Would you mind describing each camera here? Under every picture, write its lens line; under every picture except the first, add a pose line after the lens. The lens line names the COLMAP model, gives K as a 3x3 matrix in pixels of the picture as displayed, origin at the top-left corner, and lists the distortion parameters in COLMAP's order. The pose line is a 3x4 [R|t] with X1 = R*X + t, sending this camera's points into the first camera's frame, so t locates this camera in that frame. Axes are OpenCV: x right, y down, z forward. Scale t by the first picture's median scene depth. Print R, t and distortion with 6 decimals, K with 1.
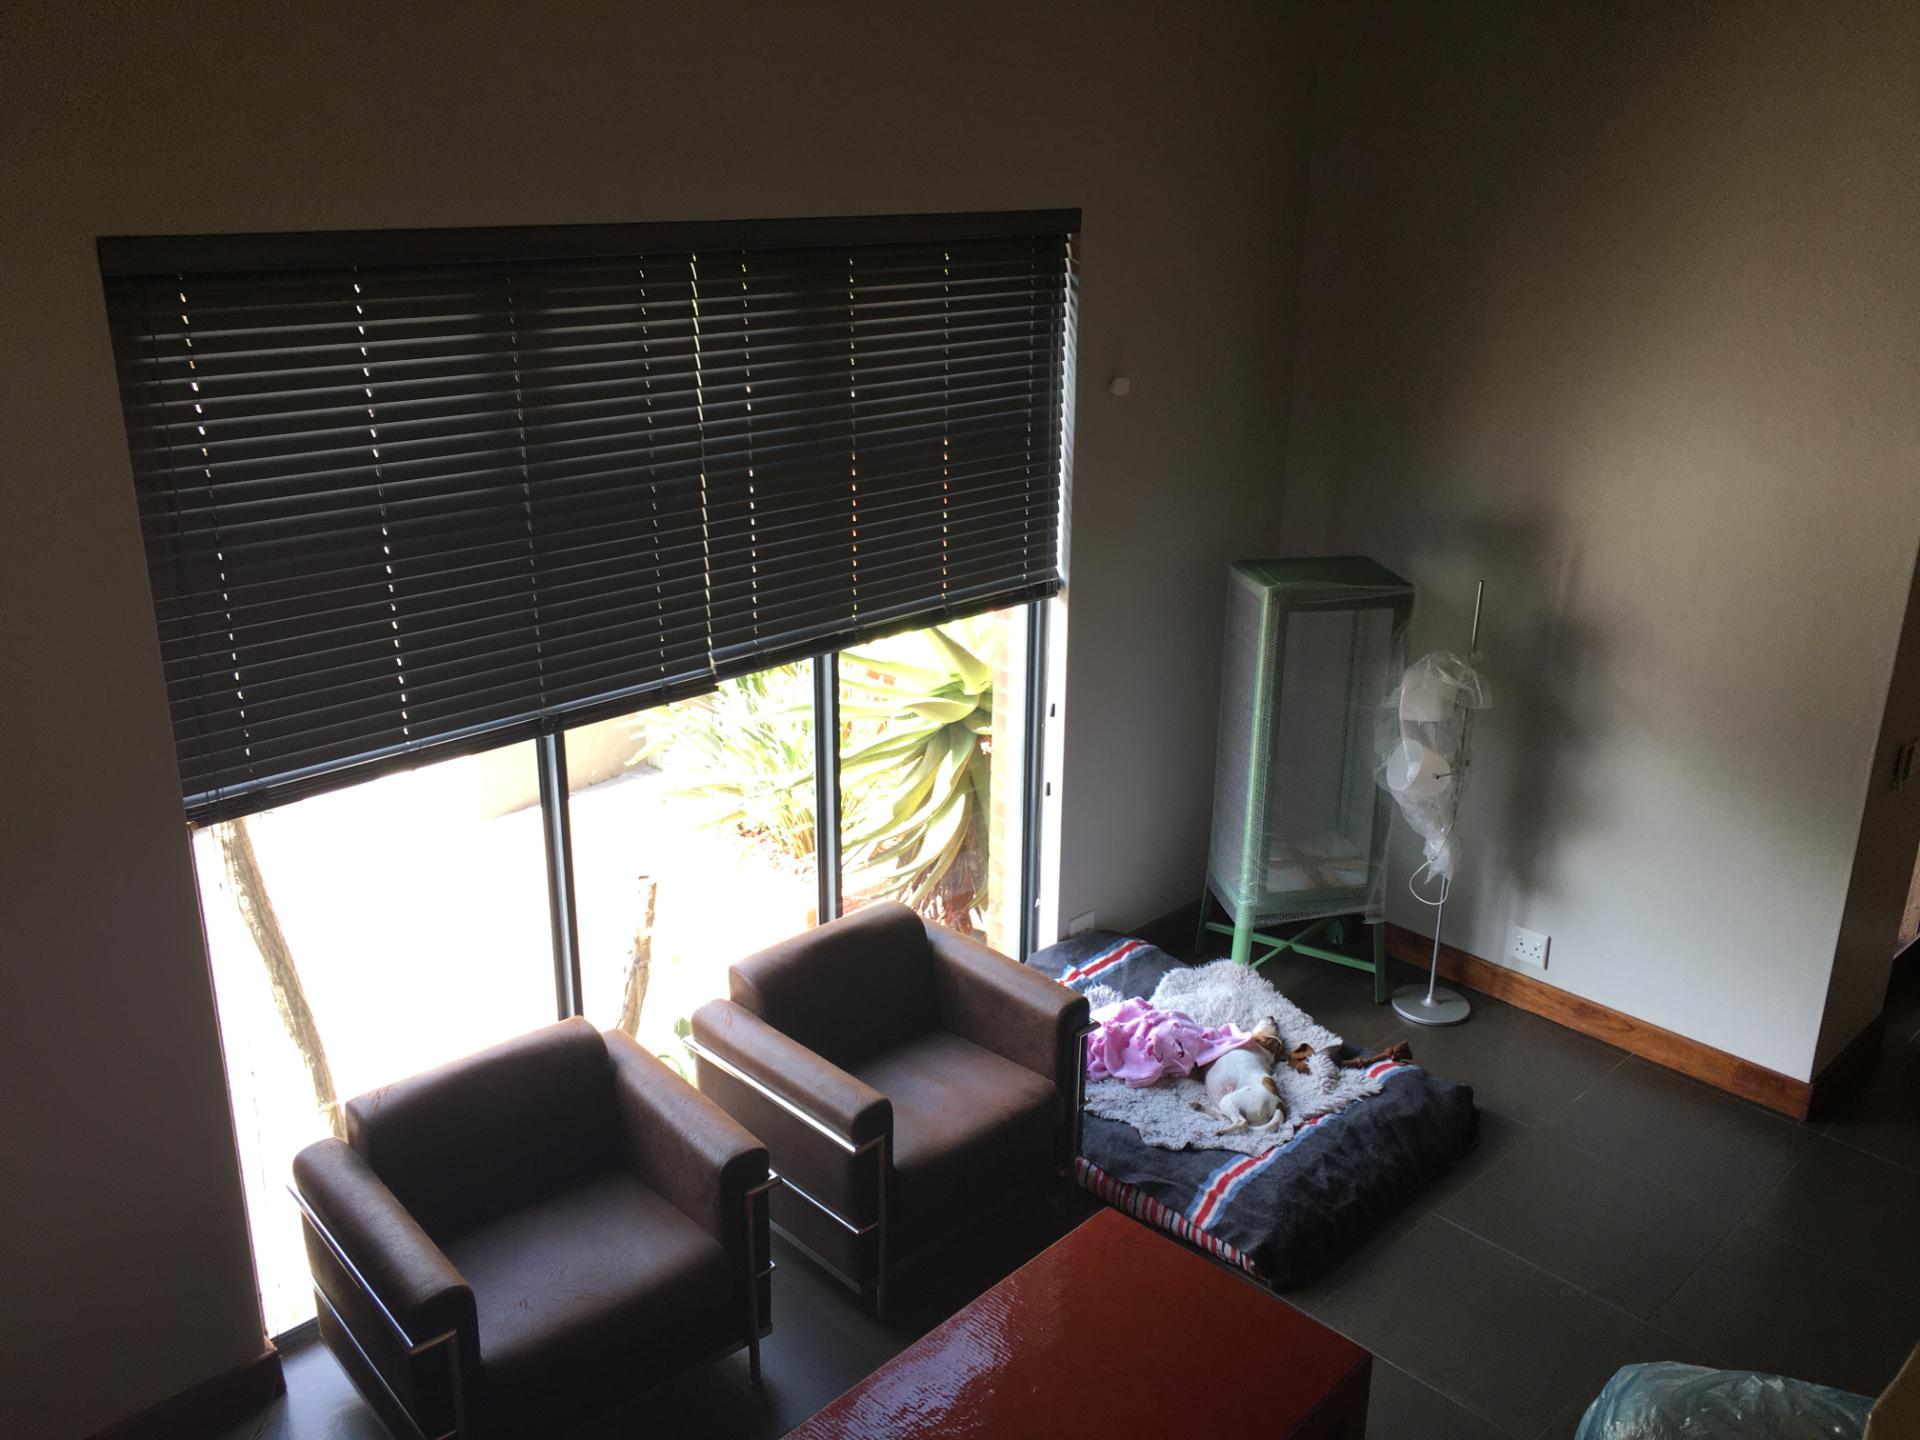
lens RADIAL K [[1639.7, 0, 960.6], [0, 1639.7, 718.5], [0, 0, 1]] dist [0.061786, -0.064569]
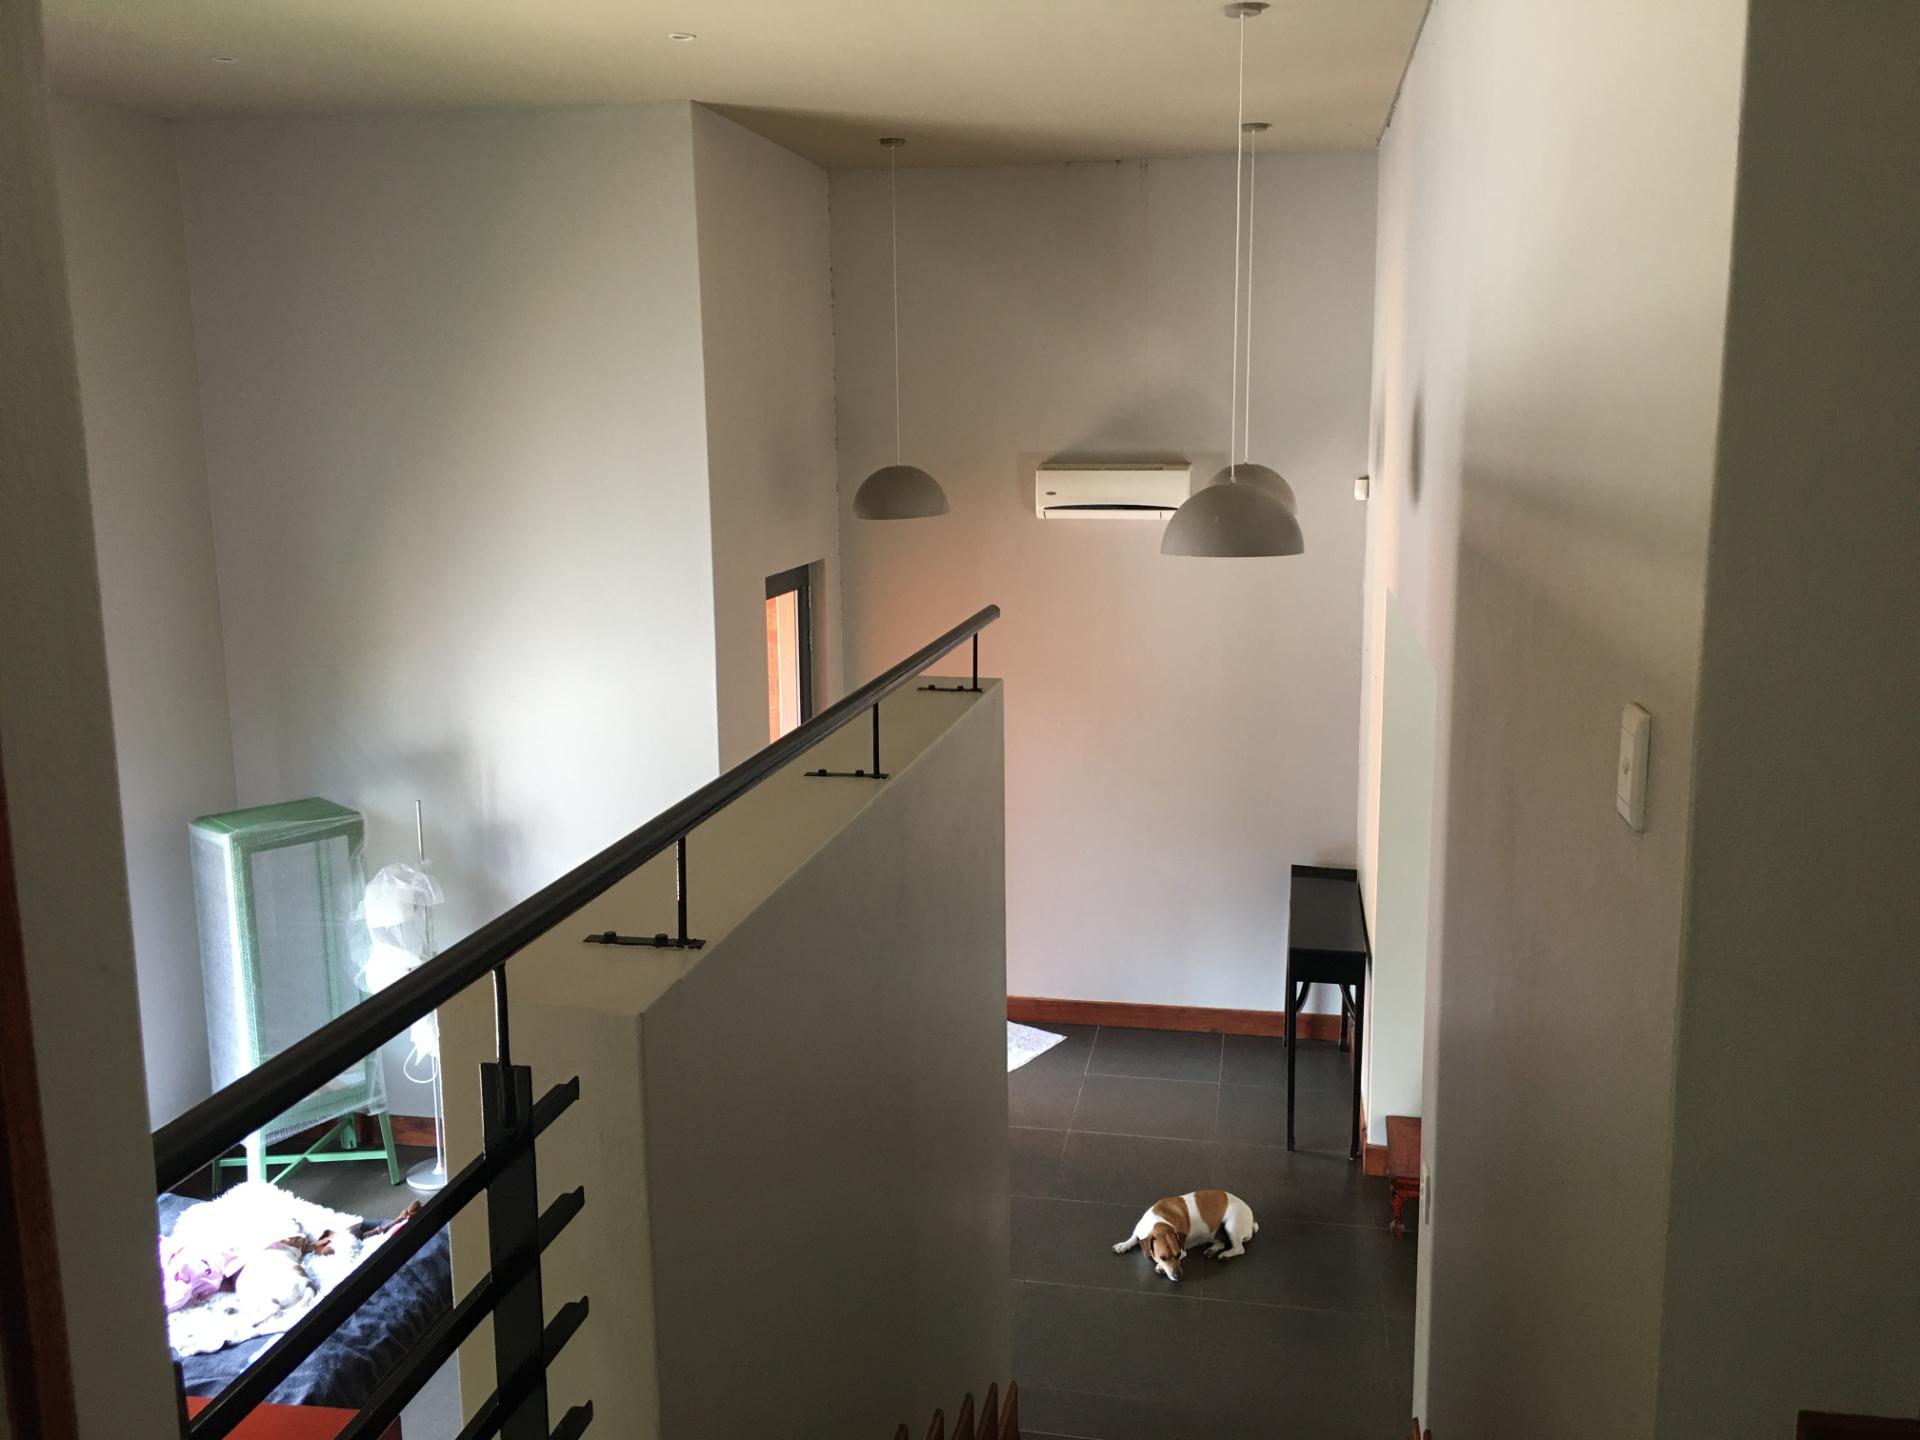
lens RADIAL K [[1639.7, 0, 957.0], [0, 1639.7, 711.0], [0, 0, 1]] dist [0.061786, -0.064569]
pose [[0.821831, -0.119114, 0.557140, -0.023246], [0.205090, 0.974195, -0.094247, 0.046629], [-0.531537, 0.191719, 0.825053, -0.211972]]
